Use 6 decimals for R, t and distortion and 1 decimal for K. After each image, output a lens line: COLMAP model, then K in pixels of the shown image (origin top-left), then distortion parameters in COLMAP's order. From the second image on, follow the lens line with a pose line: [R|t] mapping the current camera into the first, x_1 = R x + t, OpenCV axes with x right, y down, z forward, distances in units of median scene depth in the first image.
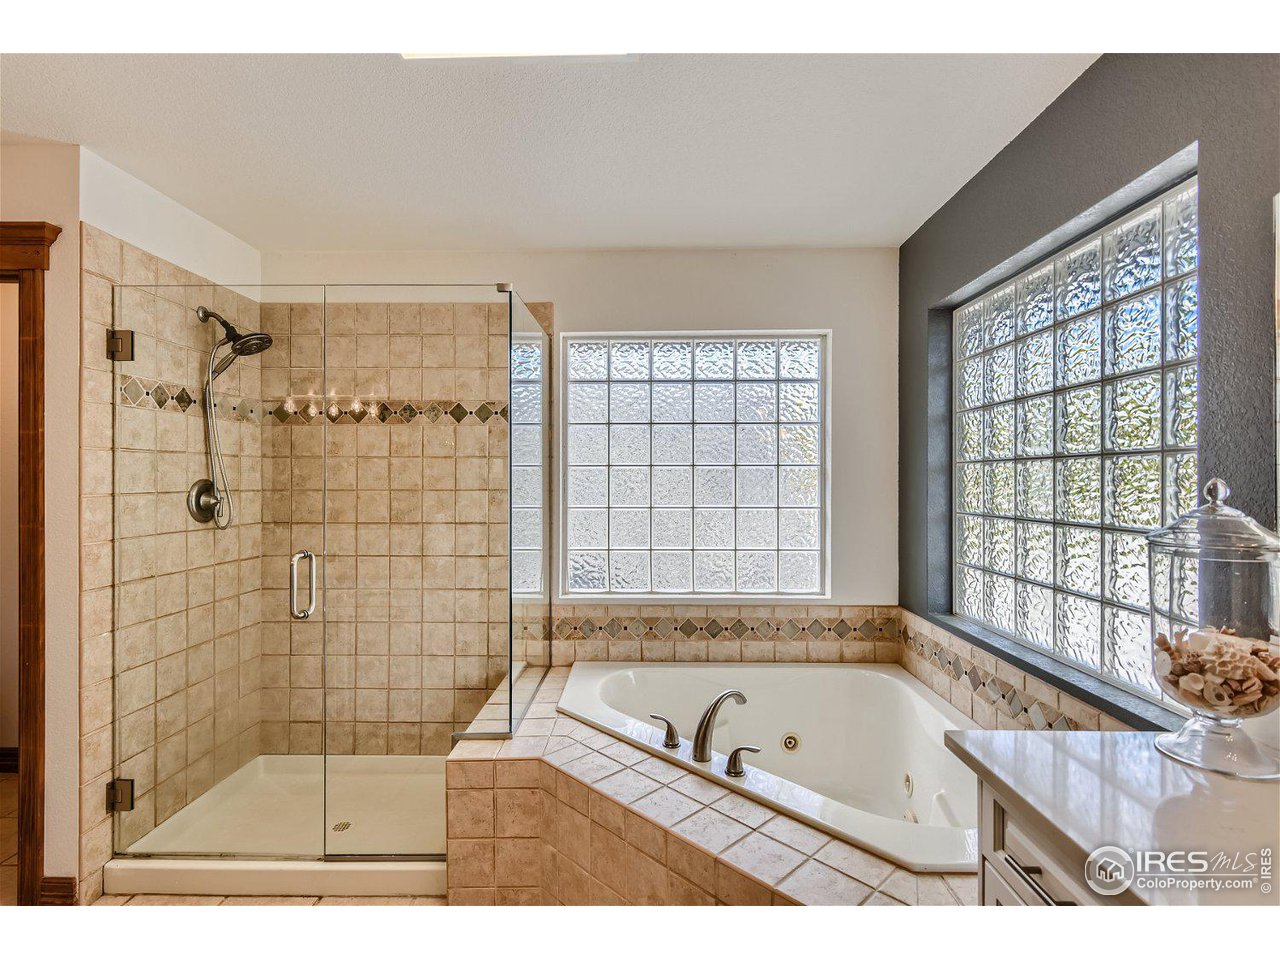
lens RADIAL K [[622.9, 0, 636.4], [0, 622.9, 480.7], [0, 0, 1]] dist [0.001508, -0.001598]
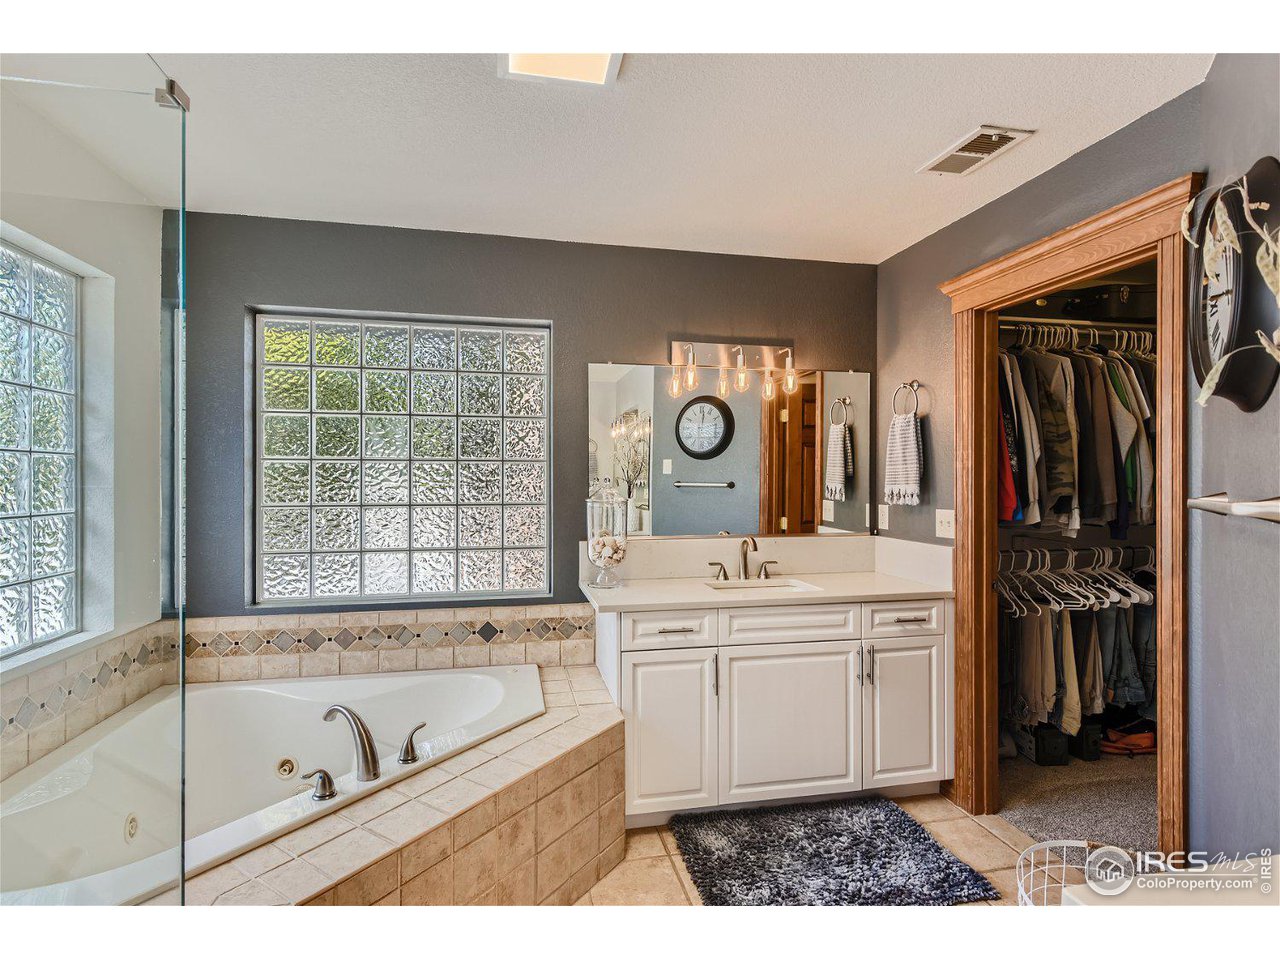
lens RADIAL K [[622.9, 0, 633.8], [0, 622.9, 477.1], [0, 0, 1]] dist [0.001508, -0.001598]
pose [[-0.225195, -0.004414, 0.974304, -0.915395], [-0.005515, 0.999979, 0.003255, -0.010861], [-0.974298, -0.004641, -0.225215, 0.843308]]
